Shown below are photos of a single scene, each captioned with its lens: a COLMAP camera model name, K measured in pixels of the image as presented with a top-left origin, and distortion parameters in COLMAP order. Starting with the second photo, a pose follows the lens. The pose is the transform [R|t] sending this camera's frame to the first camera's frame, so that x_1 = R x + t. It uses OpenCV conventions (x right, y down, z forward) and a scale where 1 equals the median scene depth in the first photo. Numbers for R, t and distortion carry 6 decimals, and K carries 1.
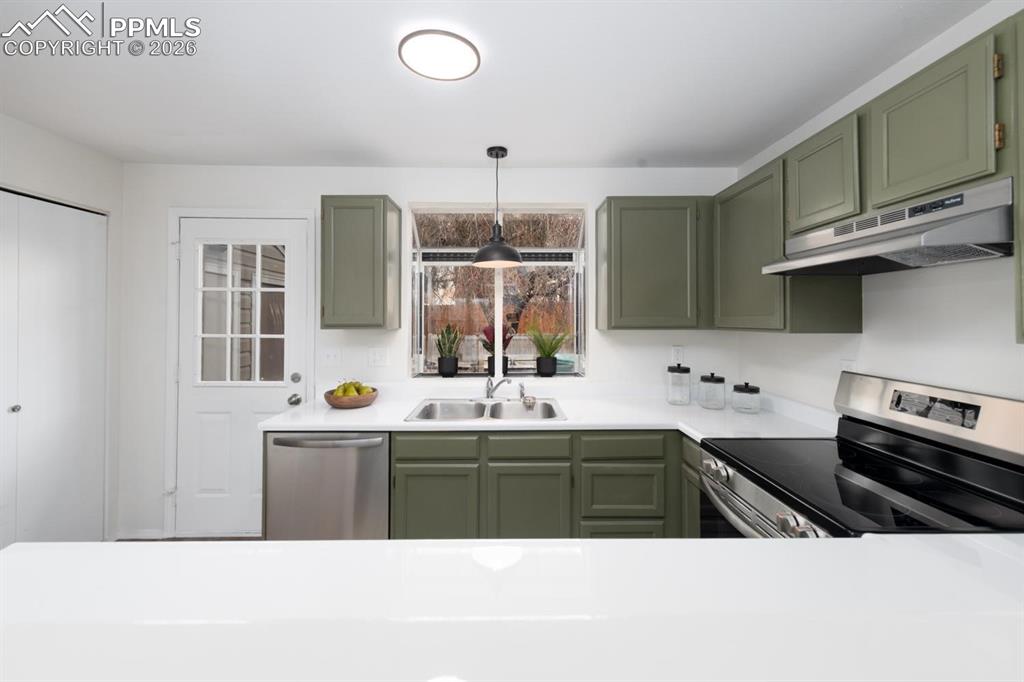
lens RADIAL K [[418.8, 0, 509.7], [0, 418.8, 313.7], [0, 0, 1]] dist [0.011298, -0.000027]
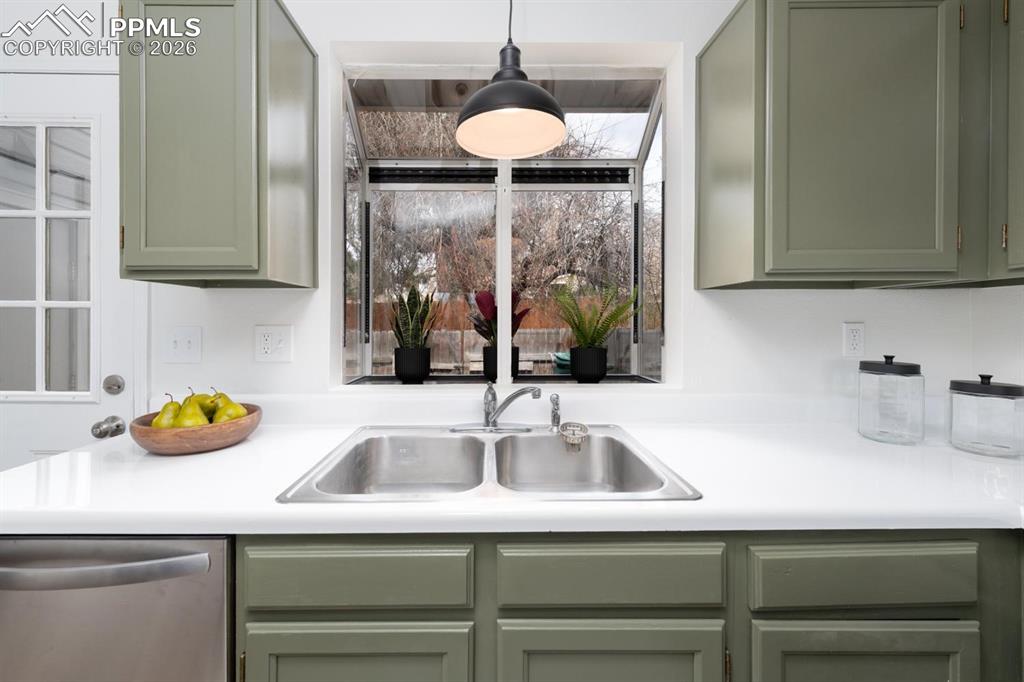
lens RADIAL K [[409.4, 0, 493.7], [0, 409.4, 324.9], [0, 0, 1]] dist [-0.001511, -0.000312]
pose [[0.999999, -0.000067, 0.001693, -0.046604], [0.000038, 0.999852, 0.017188, 0.075719], [-0.001694, -0.017187, 0.999851, 0.534820]]
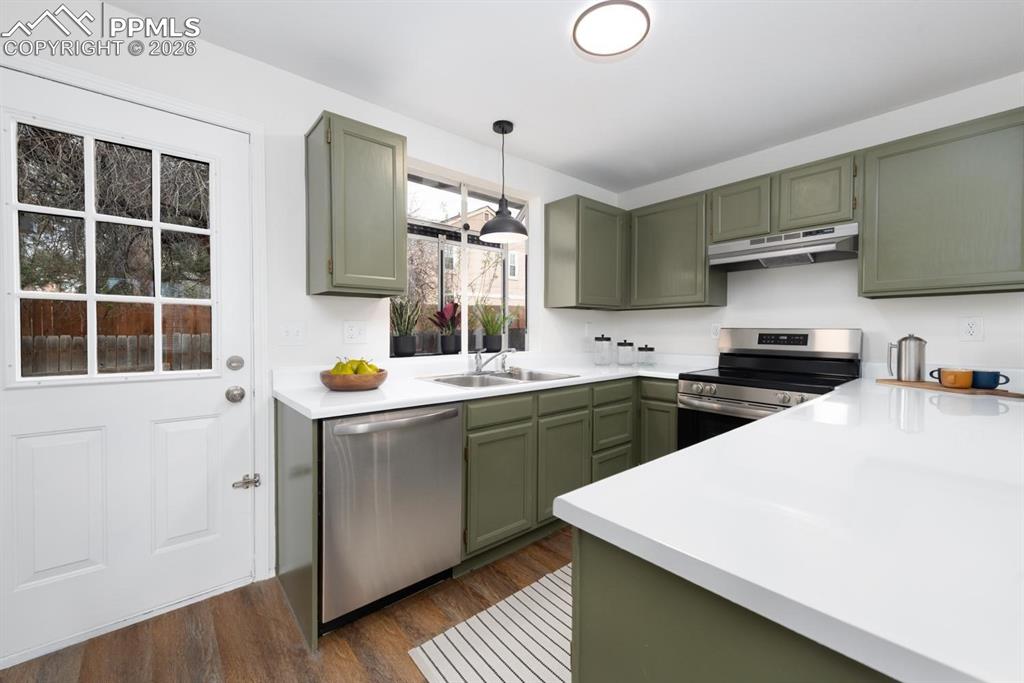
lens RADIAL K [[401.4, 0, 512.0], [0, 401.4, 341.5], [0, 0, 1]] dist [0.001579, 0.000026]
pose [[0.761828, -0.017655, 0.647539, -0.632046], [-0.007883, 0.999302, 0.036521, 0.096419], [-0.647732, -0.032928, 0.761157, 0.220696]]
